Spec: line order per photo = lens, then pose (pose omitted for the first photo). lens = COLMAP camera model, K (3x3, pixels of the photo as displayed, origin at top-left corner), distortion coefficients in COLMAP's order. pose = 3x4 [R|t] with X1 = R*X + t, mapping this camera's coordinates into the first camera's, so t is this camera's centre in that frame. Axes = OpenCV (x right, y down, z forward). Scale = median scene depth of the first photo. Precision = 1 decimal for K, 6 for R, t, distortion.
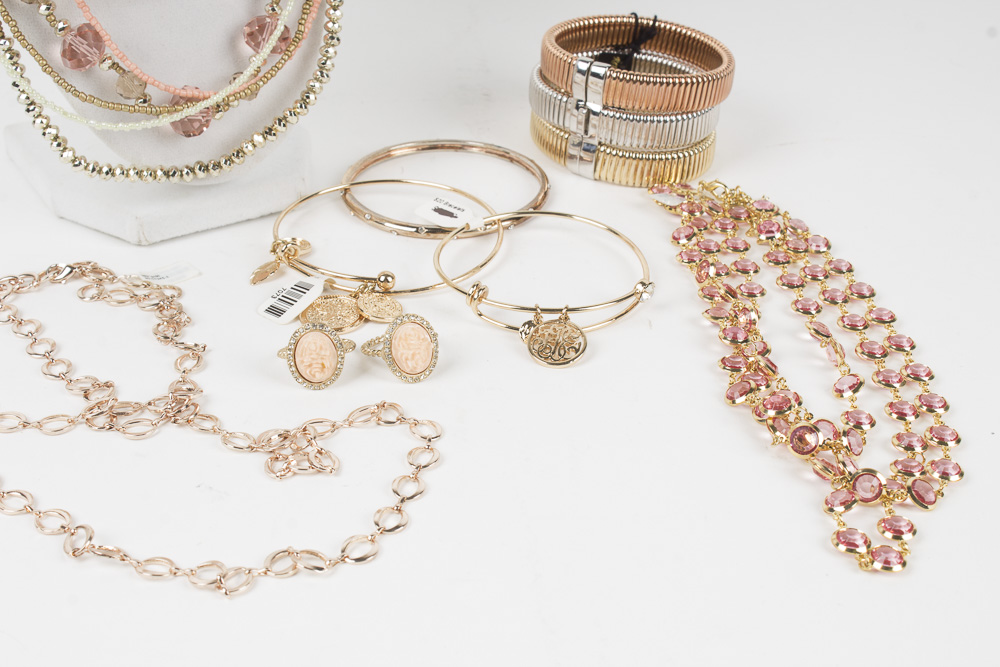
lens RADIAL K [[1523.6, 0, 496.5], [0, 1523.6, 333.2], [0, 0, 1]] dist [-0.041946, 0.000000]
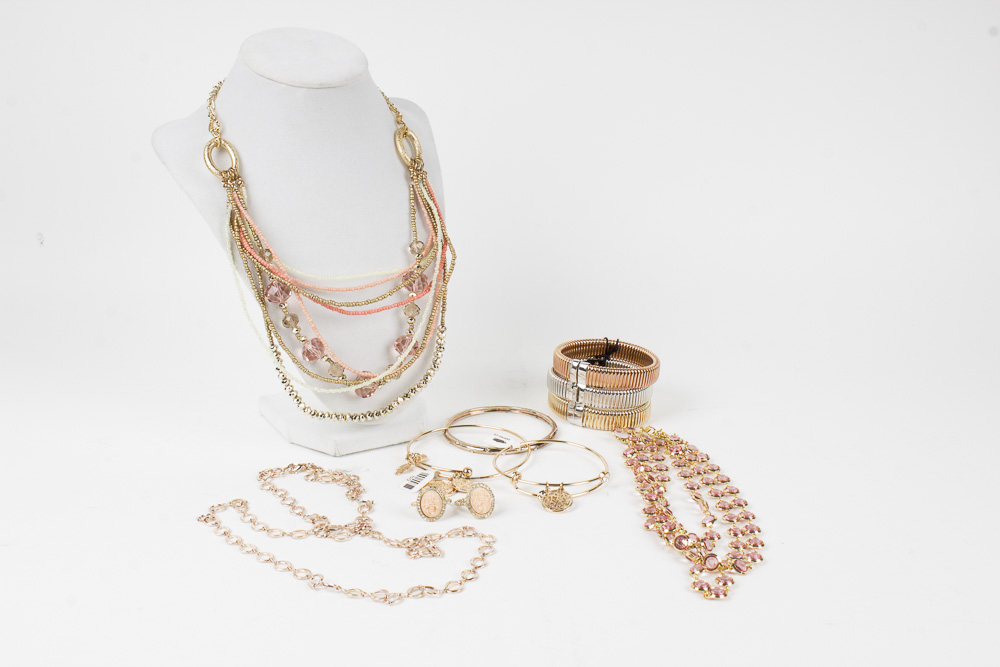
lens RADIAL K [[1288.9, 0, 500.4], [0, 1288.9, 331.9], [0, 0, 1]] dist [-0.148726, 0.000000]
pose [[0.999241, -0.001316, -0.038924, 0.030663], [-0.007938, 0.971570, -0.236621, 0.175459], [0.038128, 0.236751, 0.970822, -0.590373]]
